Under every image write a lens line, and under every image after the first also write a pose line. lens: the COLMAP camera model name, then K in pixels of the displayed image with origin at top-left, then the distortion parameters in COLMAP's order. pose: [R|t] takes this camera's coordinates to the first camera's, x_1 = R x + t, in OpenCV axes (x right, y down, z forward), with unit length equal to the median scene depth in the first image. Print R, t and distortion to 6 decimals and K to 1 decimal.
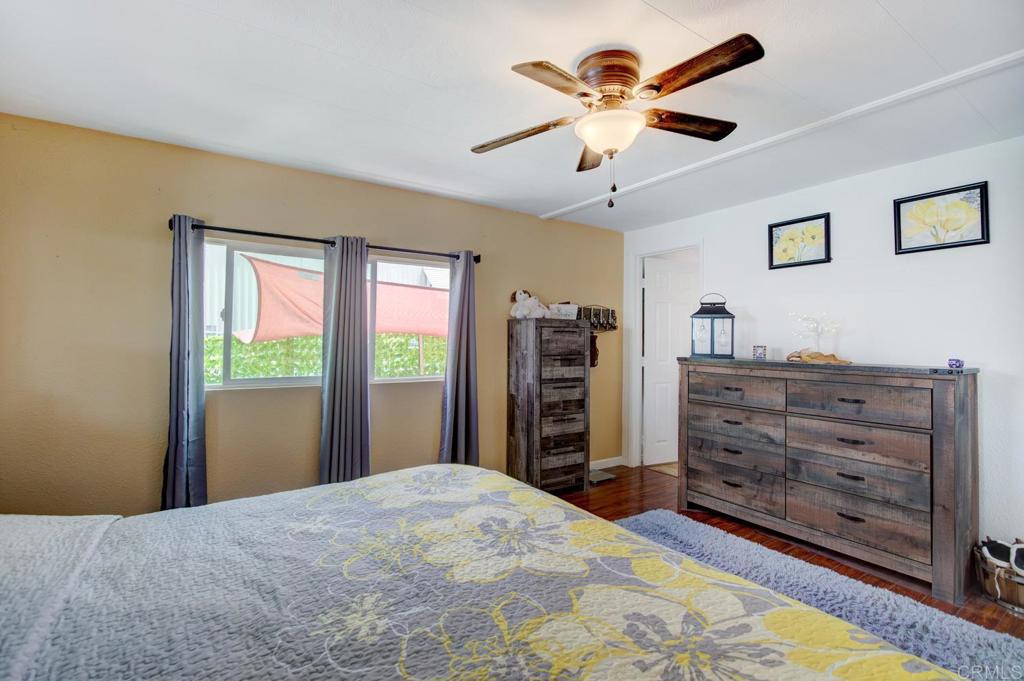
lens RADIAL K [[469.3, 0, 513.2], [0, 469.3, 334.8], [0, 0, 1]] dist [-0.015422, -0.000002]
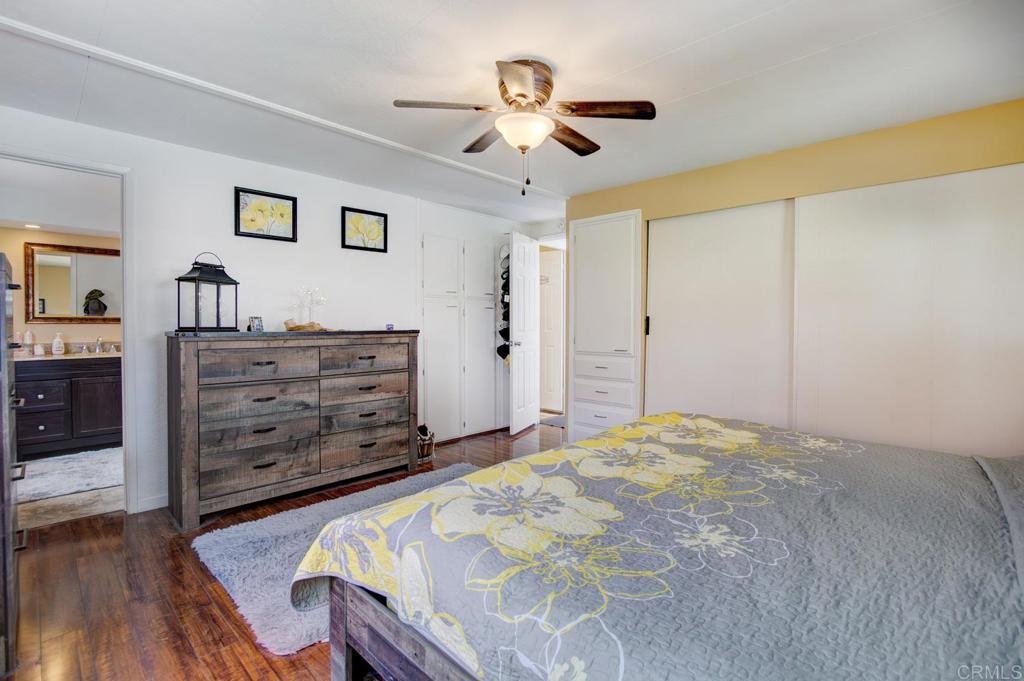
lens RADIAL K [[469.3, 0, 513.2], [0, 469.3, 334.8], [0, 0, 1]] dist [-0.015422, -0.000002]
pose [[-0.218636, -0.037088, 0.975101, -0.586202], [-0.013537, 0.999297, 0.034973, 0.022647], [-0.975713, -0.005554, -0.218984, 0.792498]]
